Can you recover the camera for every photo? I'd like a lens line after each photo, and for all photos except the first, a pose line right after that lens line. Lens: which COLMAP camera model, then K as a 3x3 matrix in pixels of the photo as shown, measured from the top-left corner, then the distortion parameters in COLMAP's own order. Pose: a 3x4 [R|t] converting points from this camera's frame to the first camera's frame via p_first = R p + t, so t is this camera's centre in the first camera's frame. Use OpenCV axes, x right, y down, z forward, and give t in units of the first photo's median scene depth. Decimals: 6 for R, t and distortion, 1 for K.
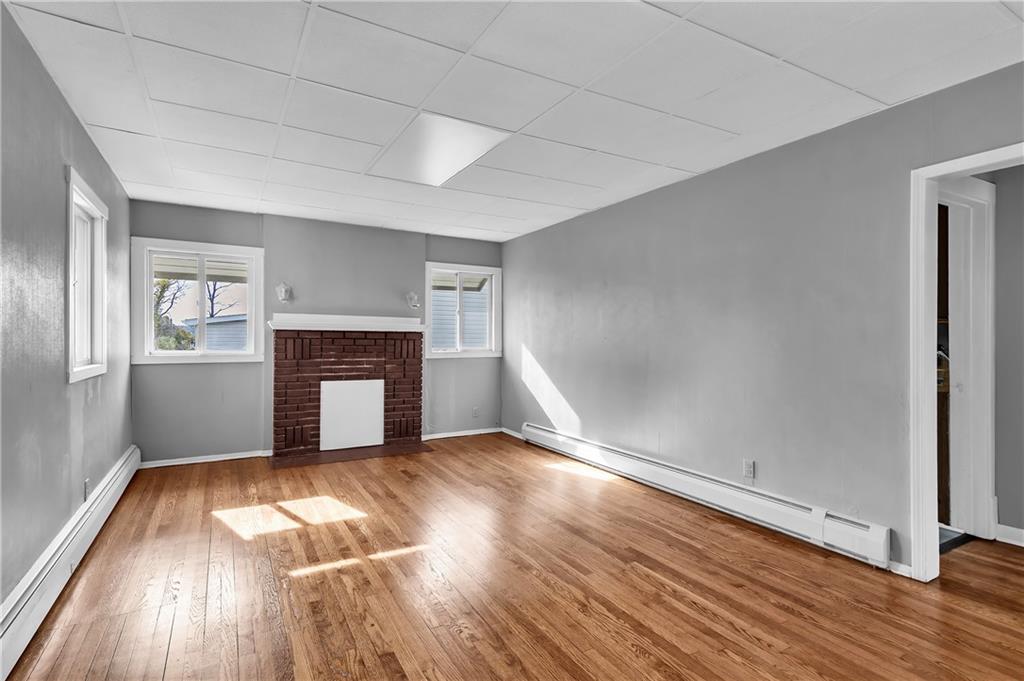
lens RADIAL K [[493.2, 0, 504.7], [0, 493.2, 330.8], [0, 0, 1]] dist [0.045685, -0.000436]
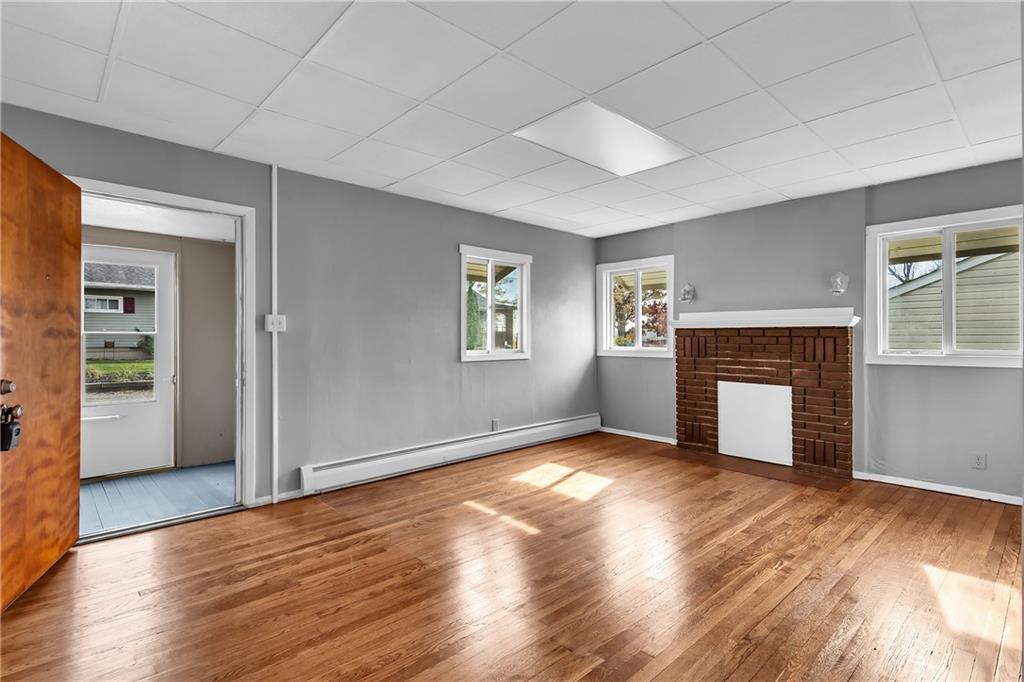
lens RADIAL K [[493.2, 0, 504.7], [0, 493.2, 331.3], [0, 0, 1]] dist [0.045685, -0.000436]
pose [[0.236354, -0.016858, -0.971521, 0.455769], [0.019726, 0.999727, -0.012548, 0.009019], [0.971467, -0.016199, 0.236622, 0.357274]]
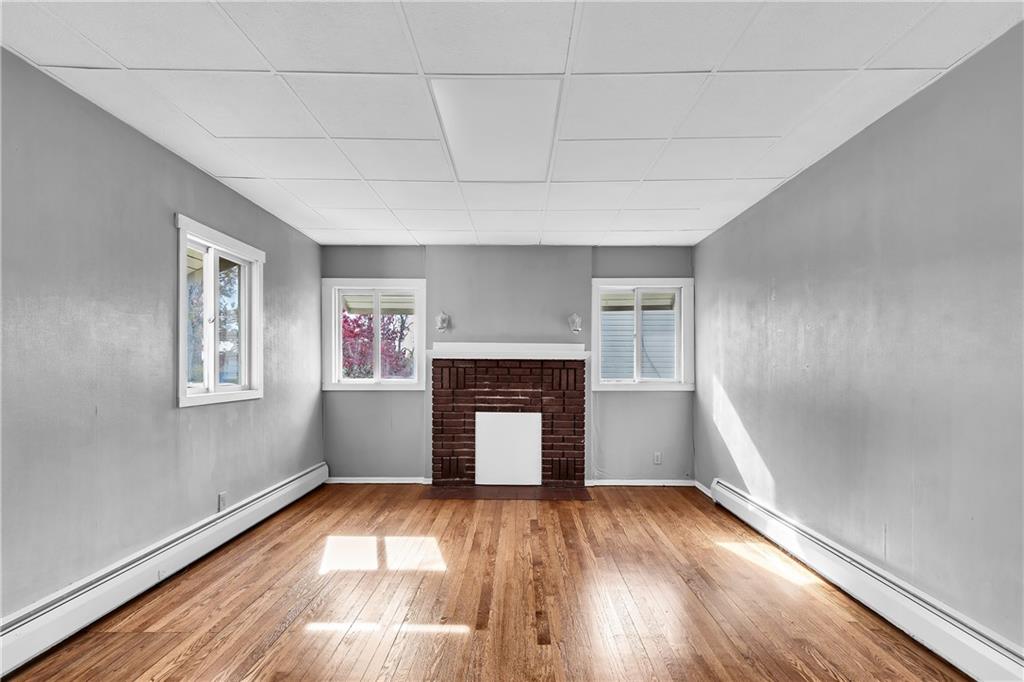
lens RADIAL K [[507.0, 0, 517.3], [0, 507.0, 361.6], [0, 0, 1]] dist [0.053576, -0.000543]
pose [[0.872228, -0.006524, -0.489056, 0.174284], [0.008085, 0.999967, 0.001080, 0.003677], [0.489033, -0.004897, 0.872252, 0.177126]]
